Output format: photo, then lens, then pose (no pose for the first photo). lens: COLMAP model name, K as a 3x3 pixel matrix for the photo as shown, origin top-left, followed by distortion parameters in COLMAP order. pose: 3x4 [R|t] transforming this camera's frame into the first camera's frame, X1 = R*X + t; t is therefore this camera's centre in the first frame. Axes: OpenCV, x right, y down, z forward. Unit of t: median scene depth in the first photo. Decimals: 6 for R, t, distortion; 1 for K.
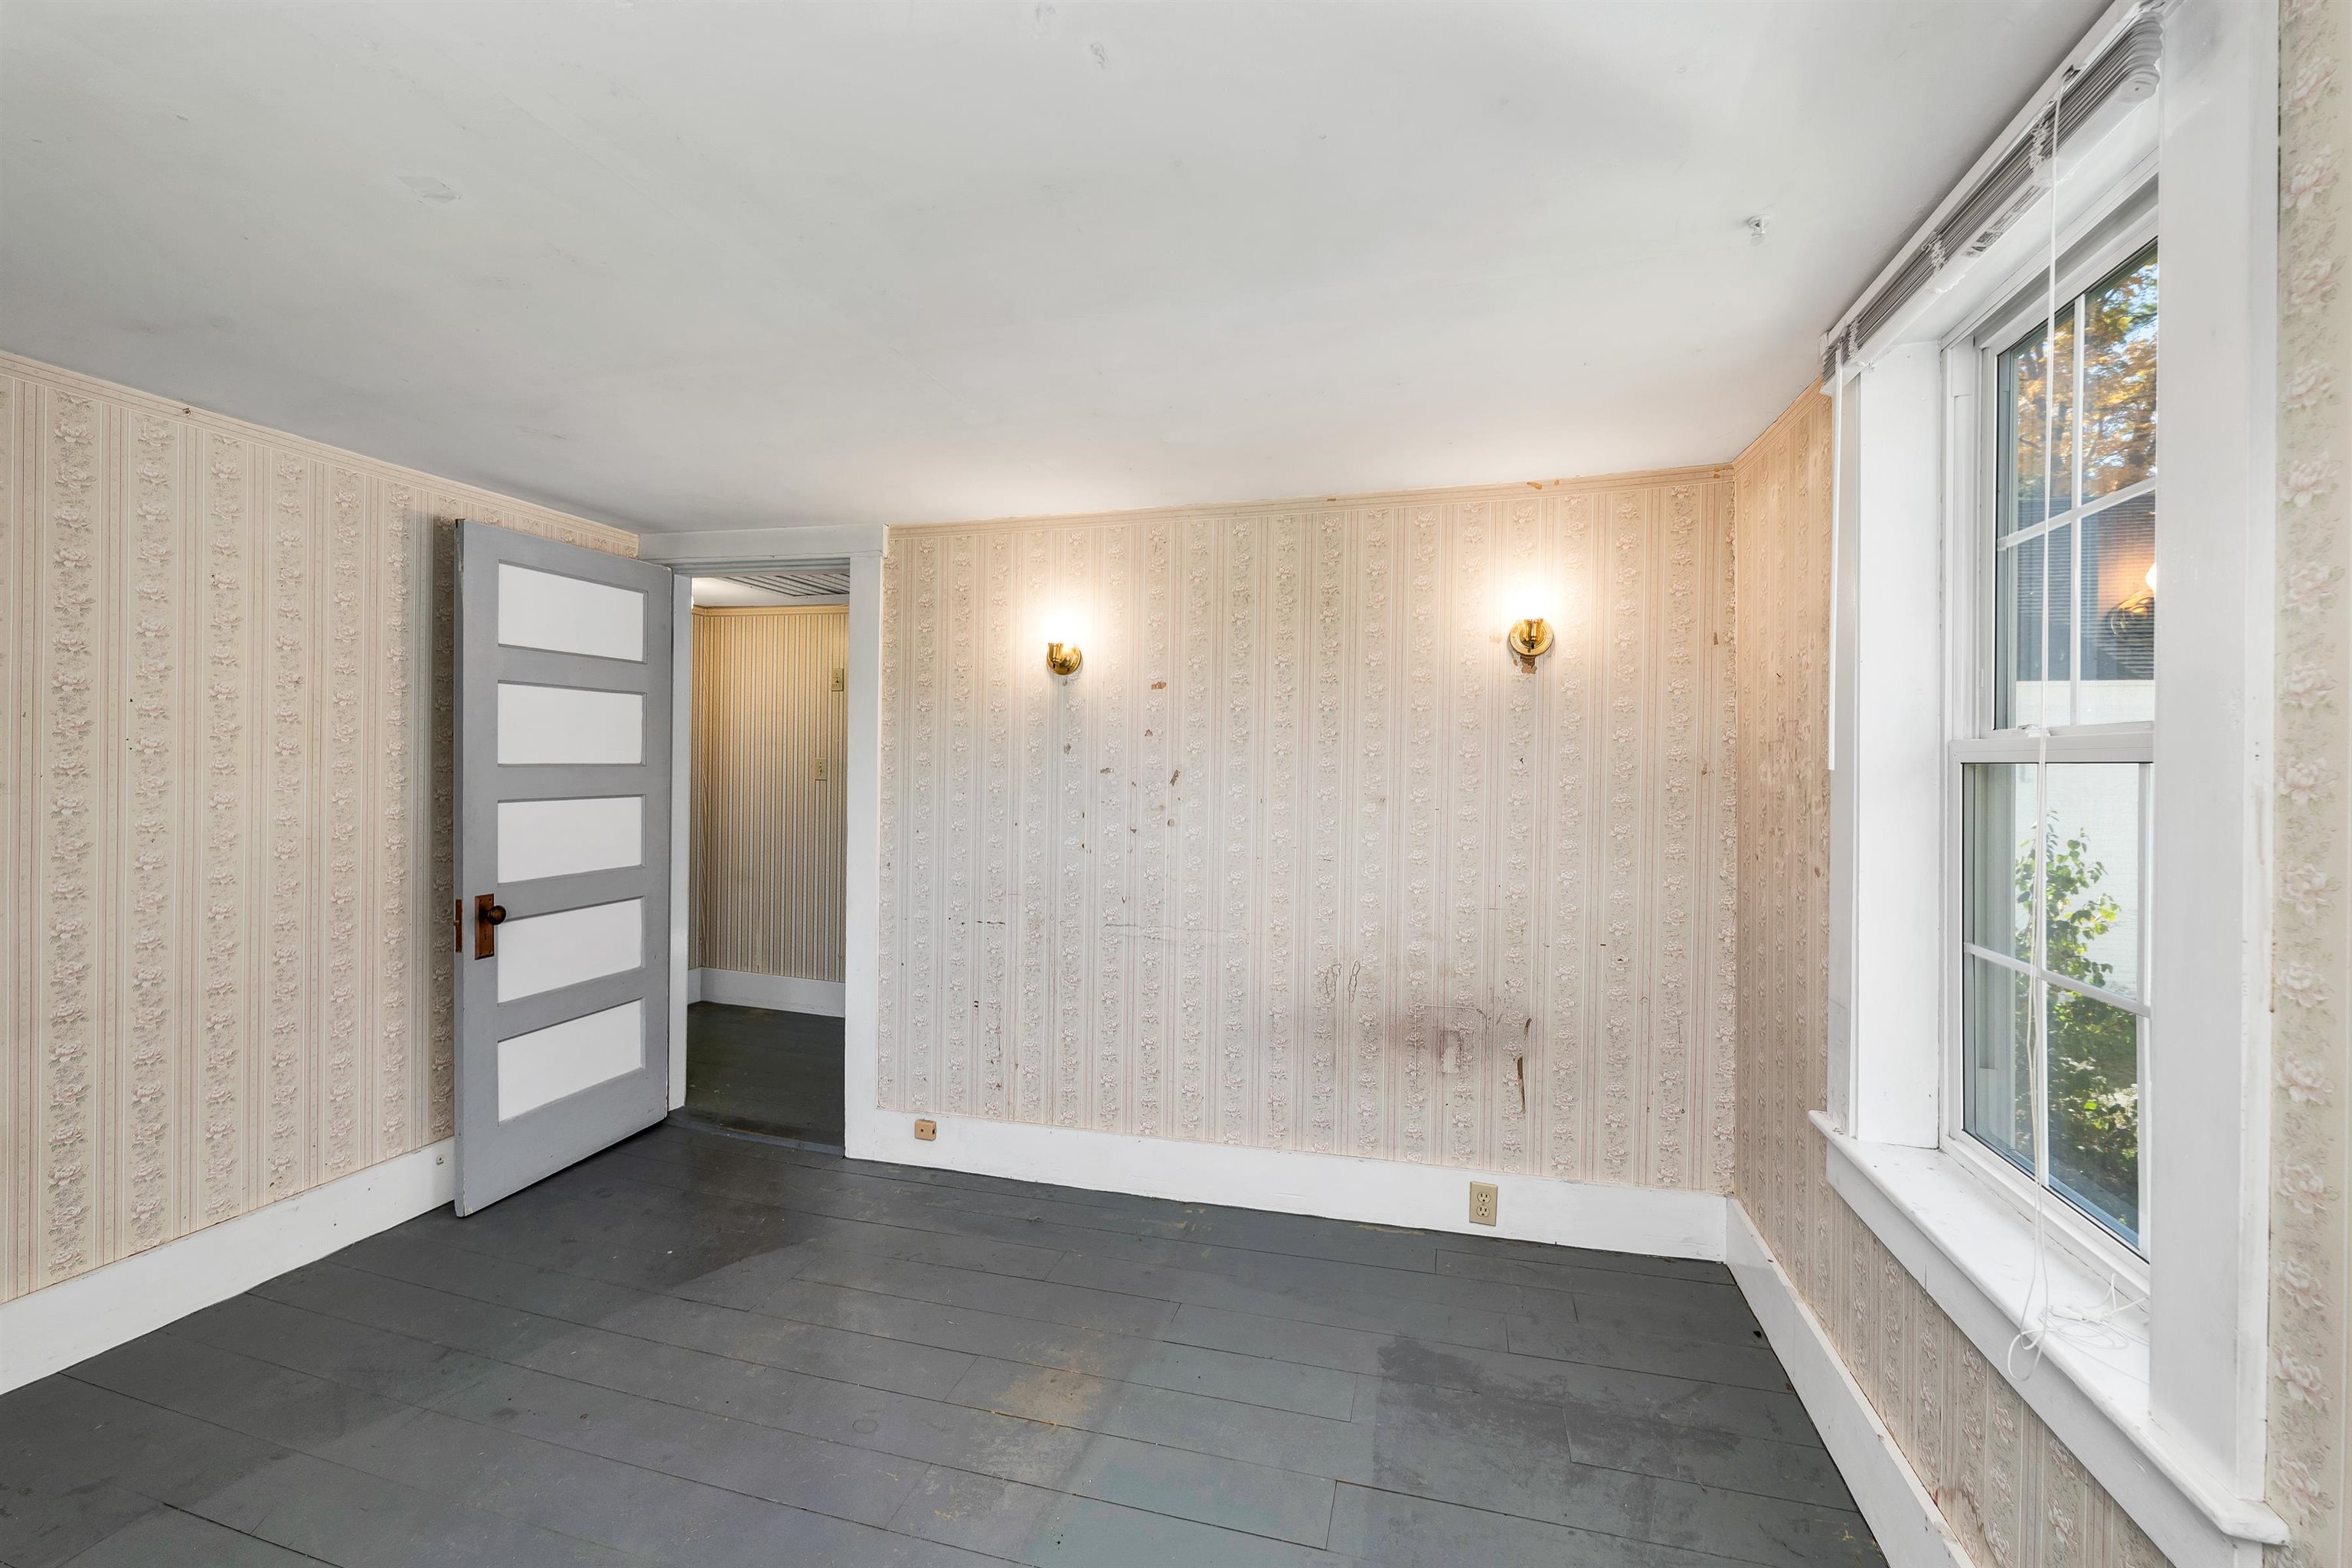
lens RADIAL K [[981.3, 0, 1190.4], [0, 981.3, 763.1], [0, 0, 1]] dist [0.002544, -0.000036]
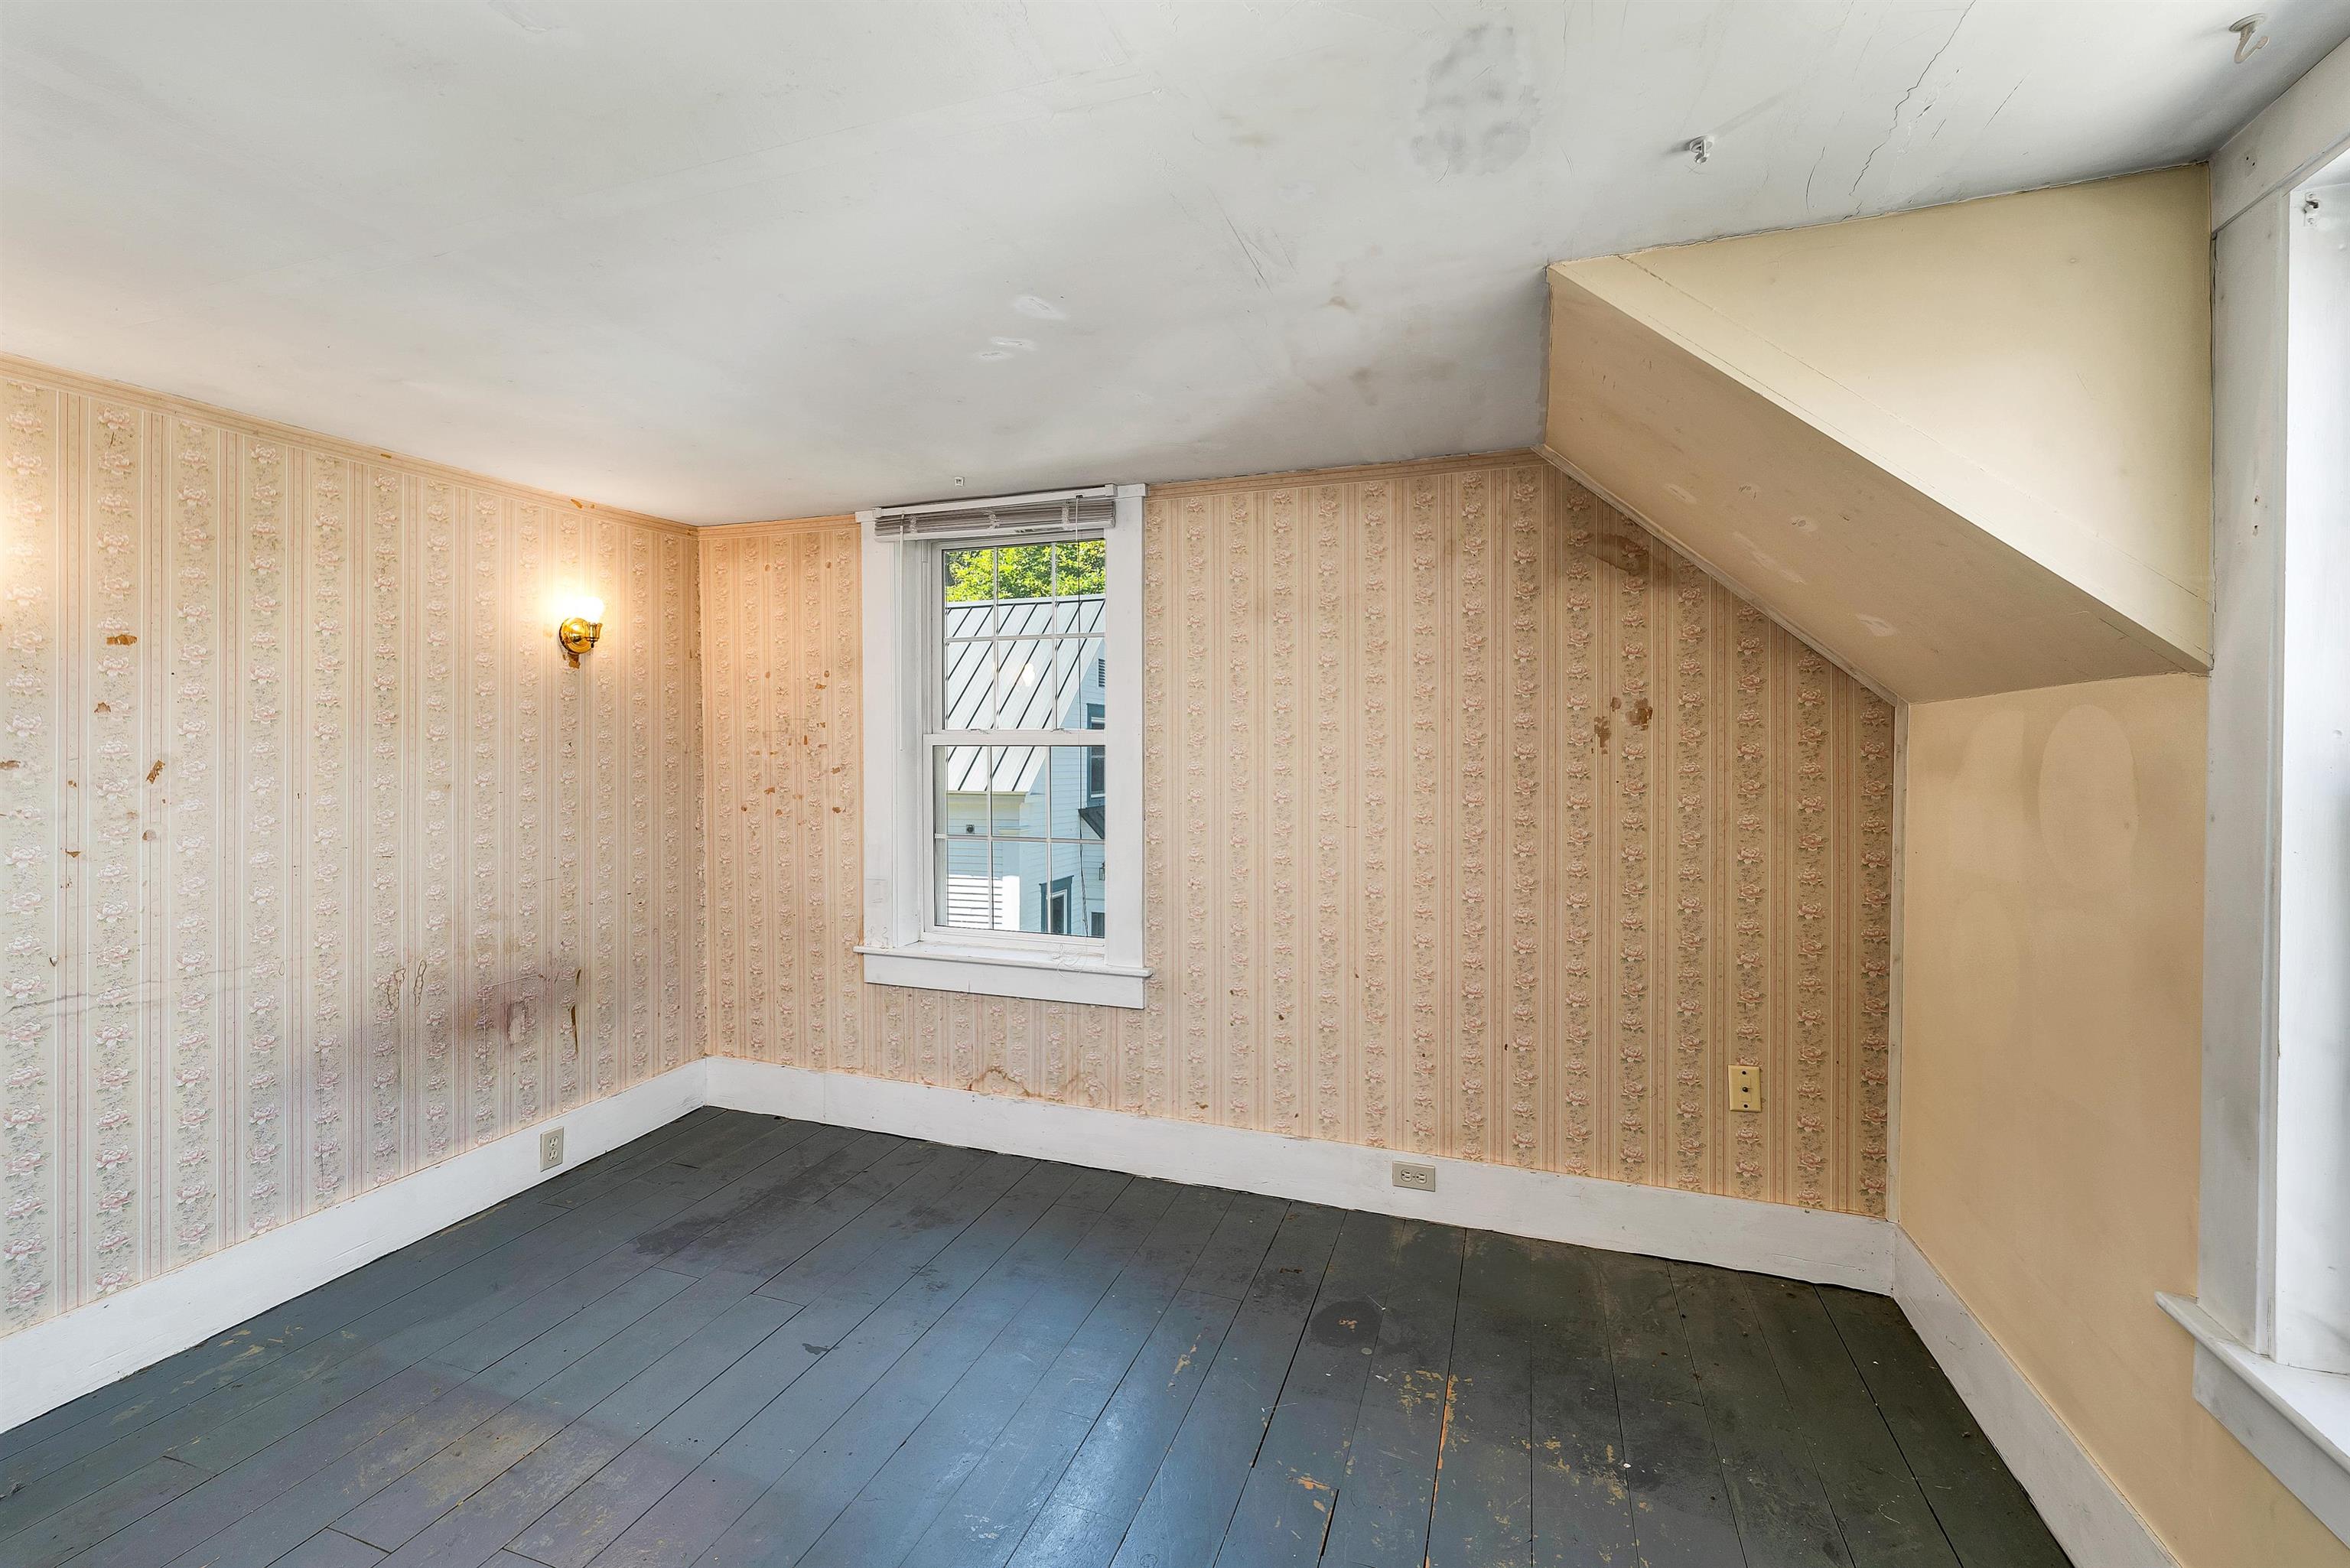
lens RADIAL K [[980.4, 0, 1177.1], [0, 980.4, 755.7], [0, 0, 1]] dist [0.002544, -0.000036]
pose [[0.061264, -0.018288, 0.997954, -0.727561], [0.004539, 0.999827, 0.018043, -0.006647], [-0.998111, 0.003424, 0.061337, 0.227830]]
